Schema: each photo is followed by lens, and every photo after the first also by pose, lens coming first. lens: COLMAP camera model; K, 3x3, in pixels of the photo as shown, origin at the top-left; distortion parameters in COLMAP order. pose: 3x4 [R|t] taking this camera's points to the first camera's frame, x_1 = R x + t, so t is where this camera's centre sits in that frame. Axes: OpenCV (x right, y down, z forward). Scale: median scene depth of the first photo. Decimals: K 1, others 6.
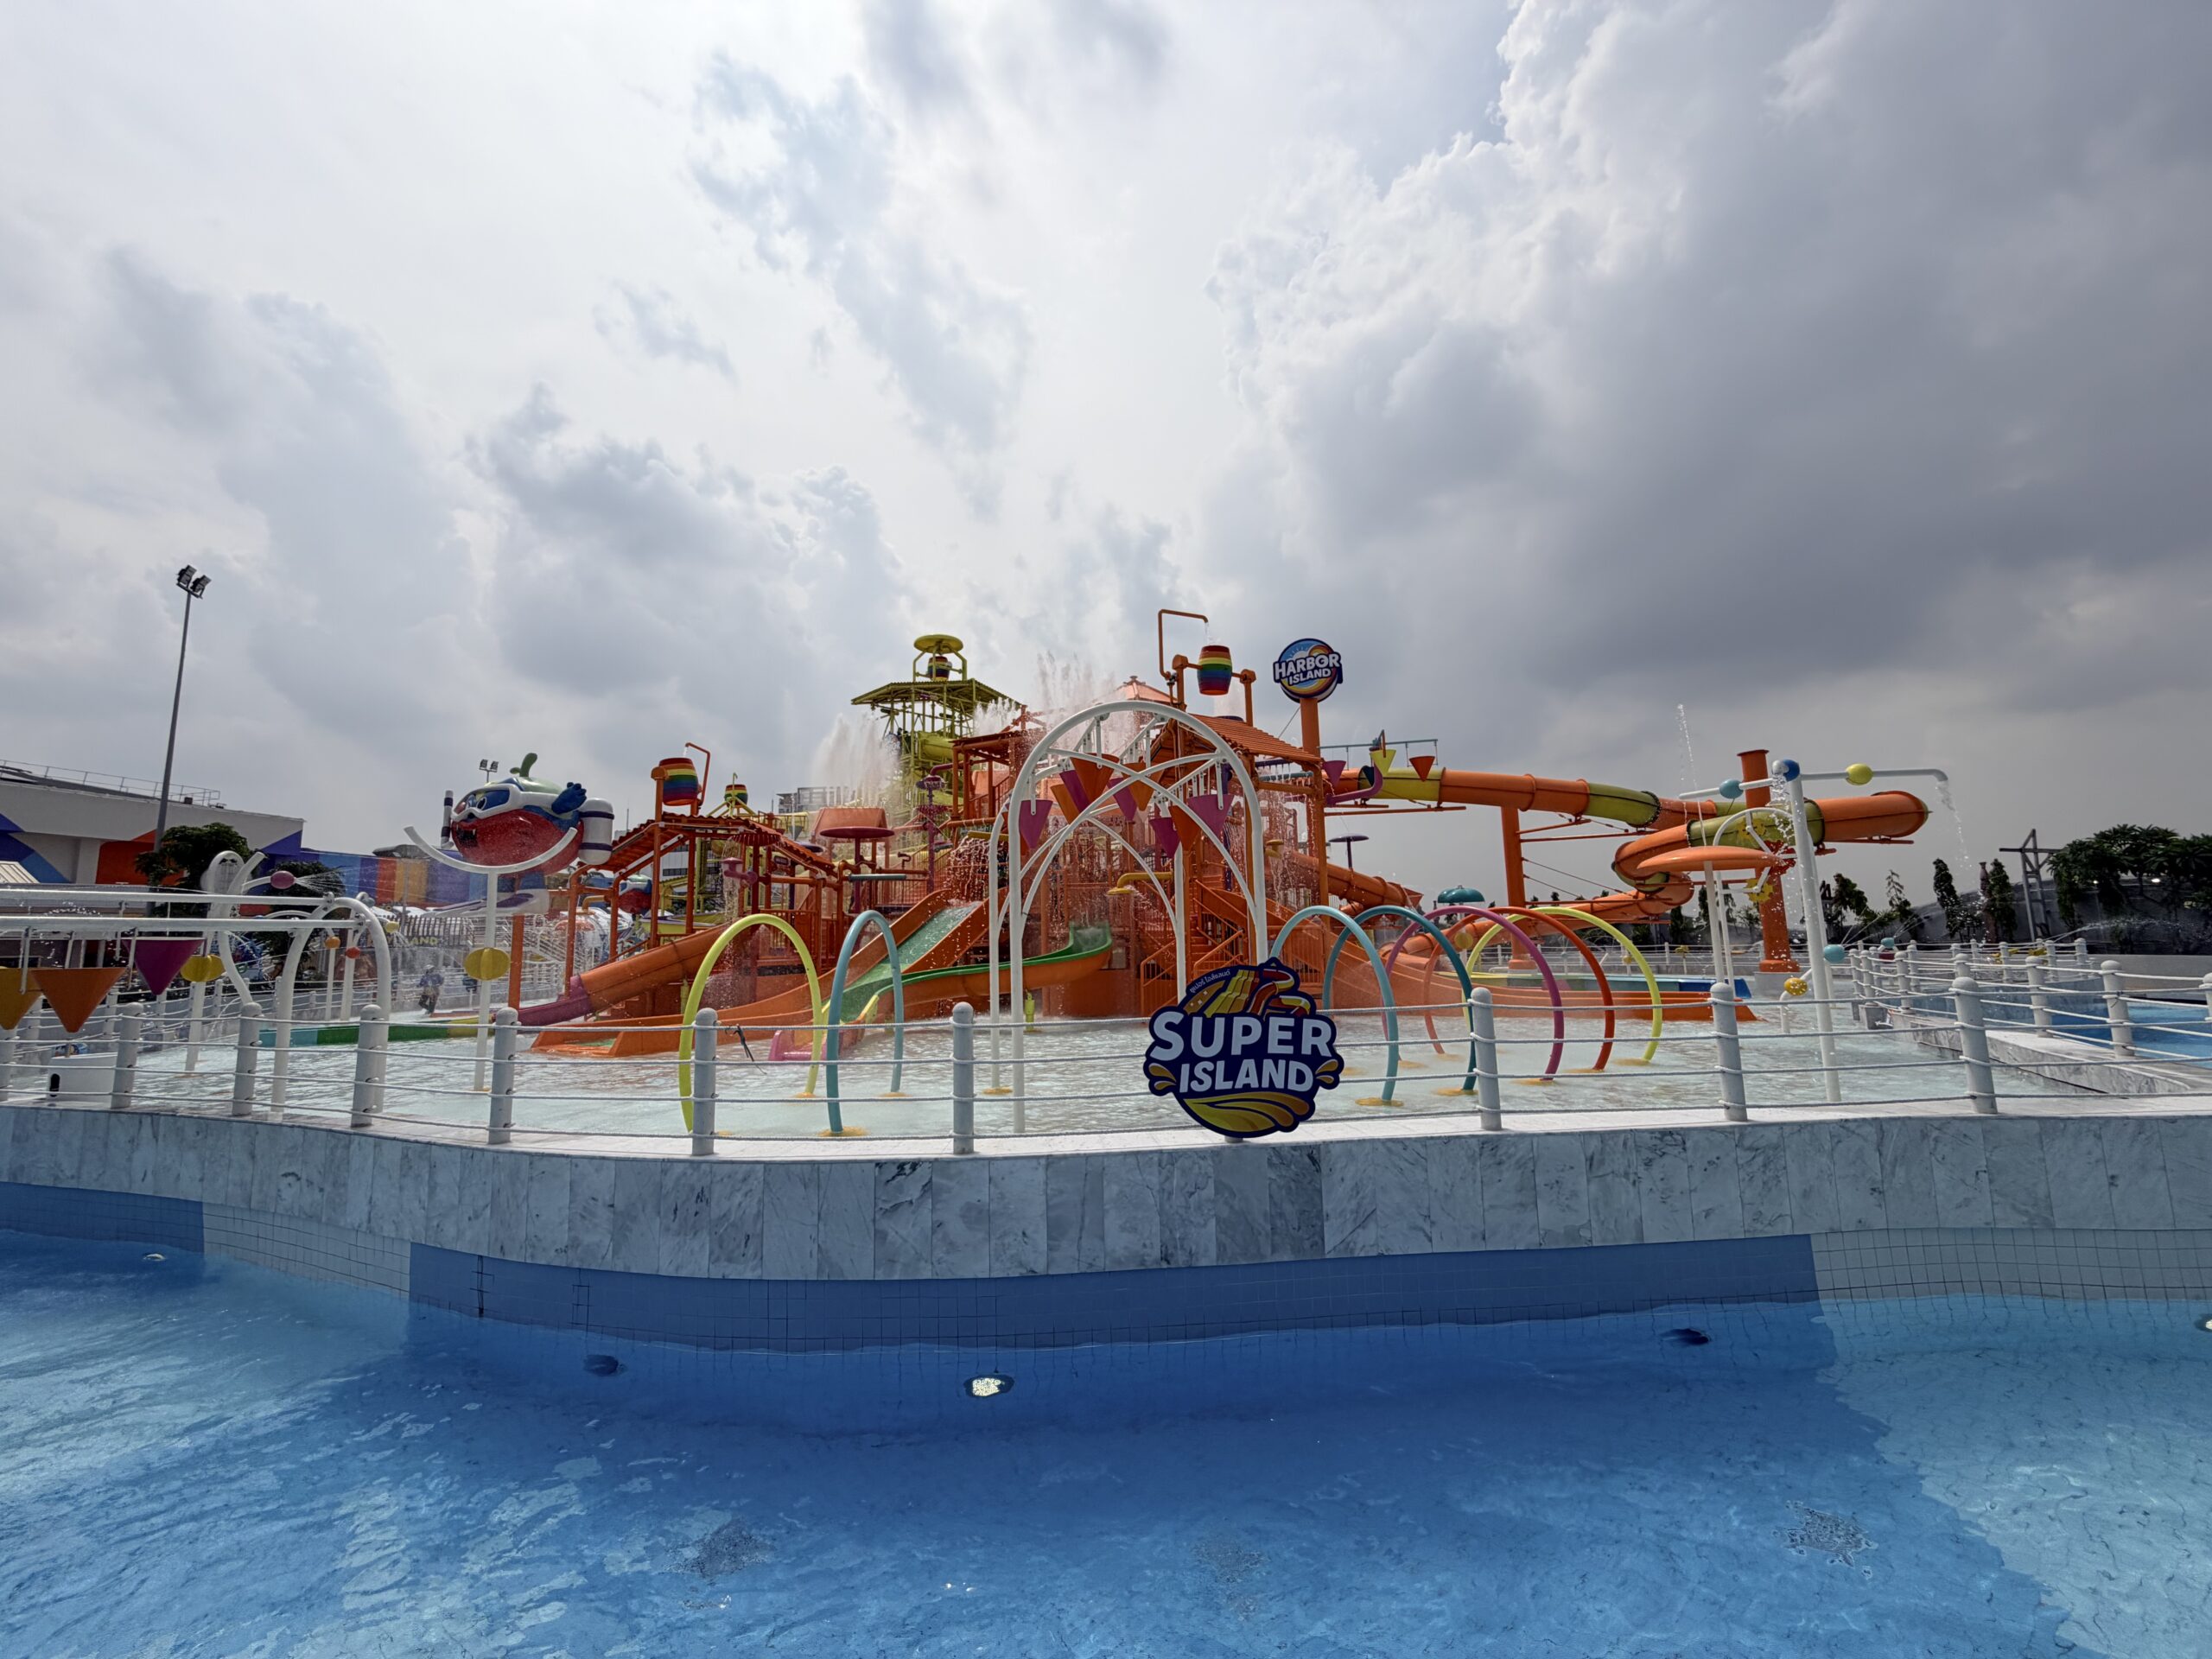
lens RADIAL K [[879.7, 0, 1095.2], [0, 879.7, 828.0], [0, 0, 1]] dist [-0.000881, 0.000063]
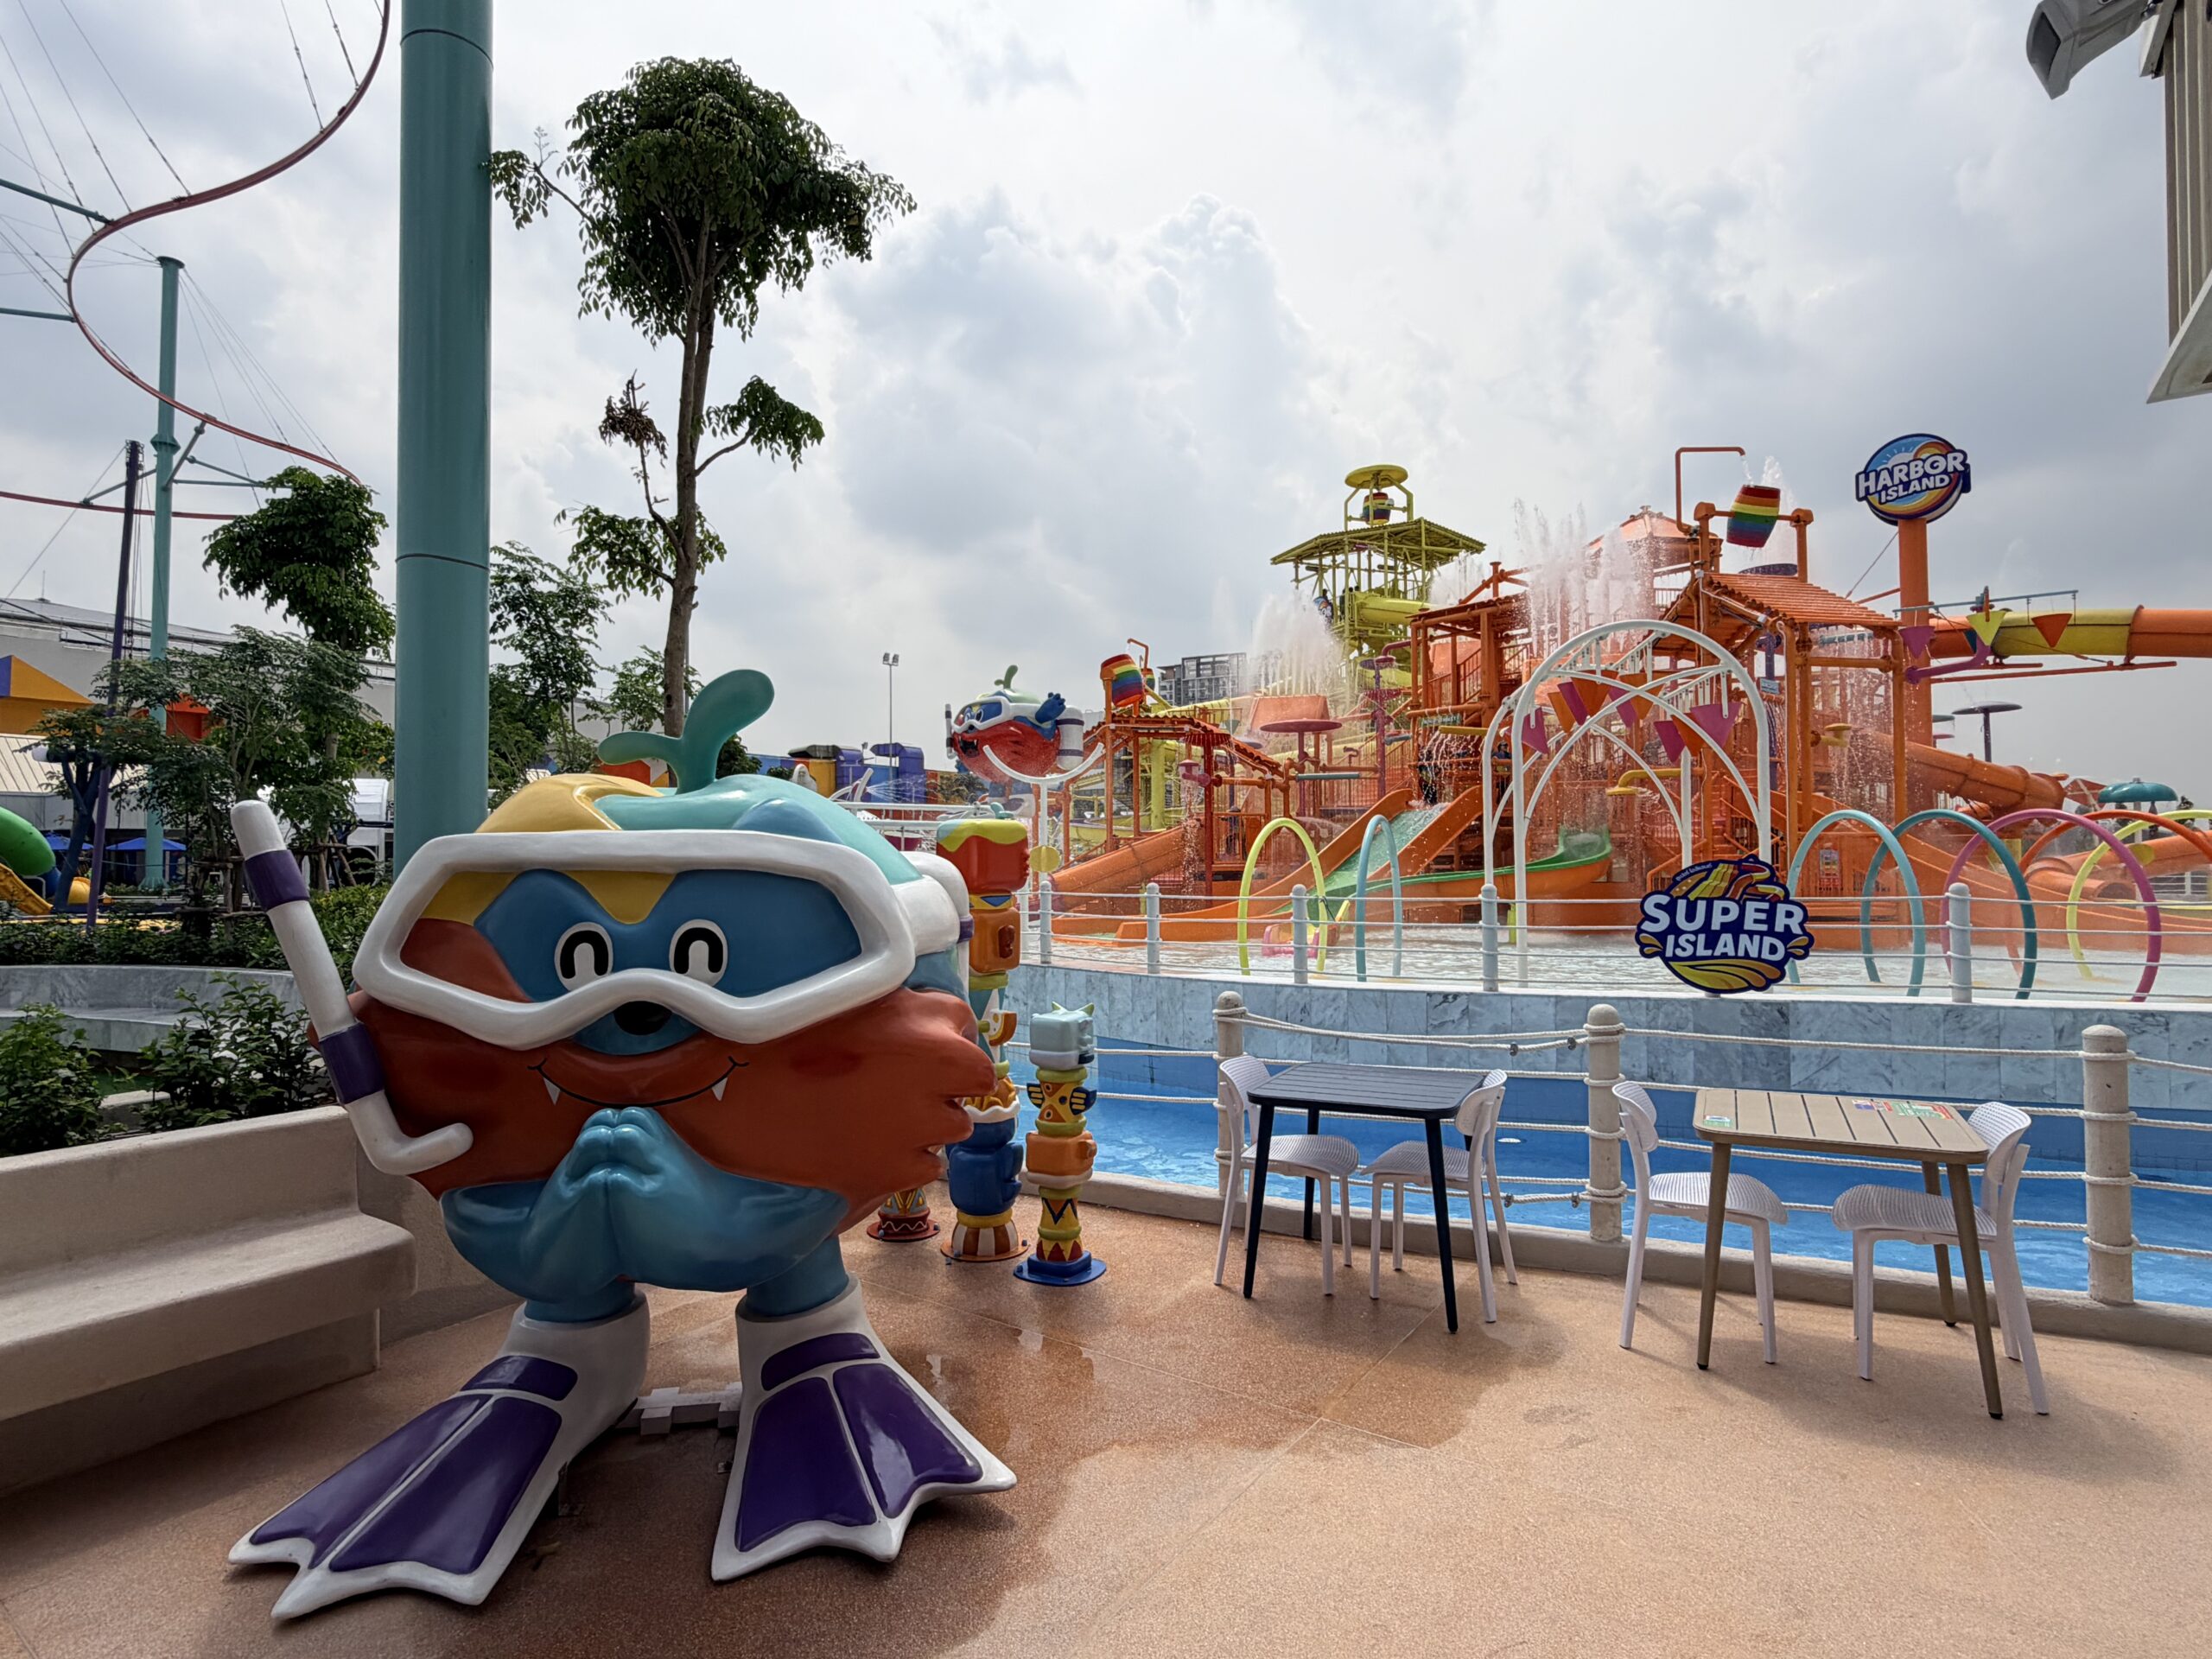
lens RADIAL K [[1190.0, 0, 1098.0], [0, 1190.0, 829.4], [0, 0, 1]] dist [-0.004099, 0.001234]
pose [[0.924766, 0.004613, -0.380509, -0.003662], [0.036530, 0.994233, 0.100832, -0.030129], [0.378779, -0.107146, 0.919264, -0.298332]]
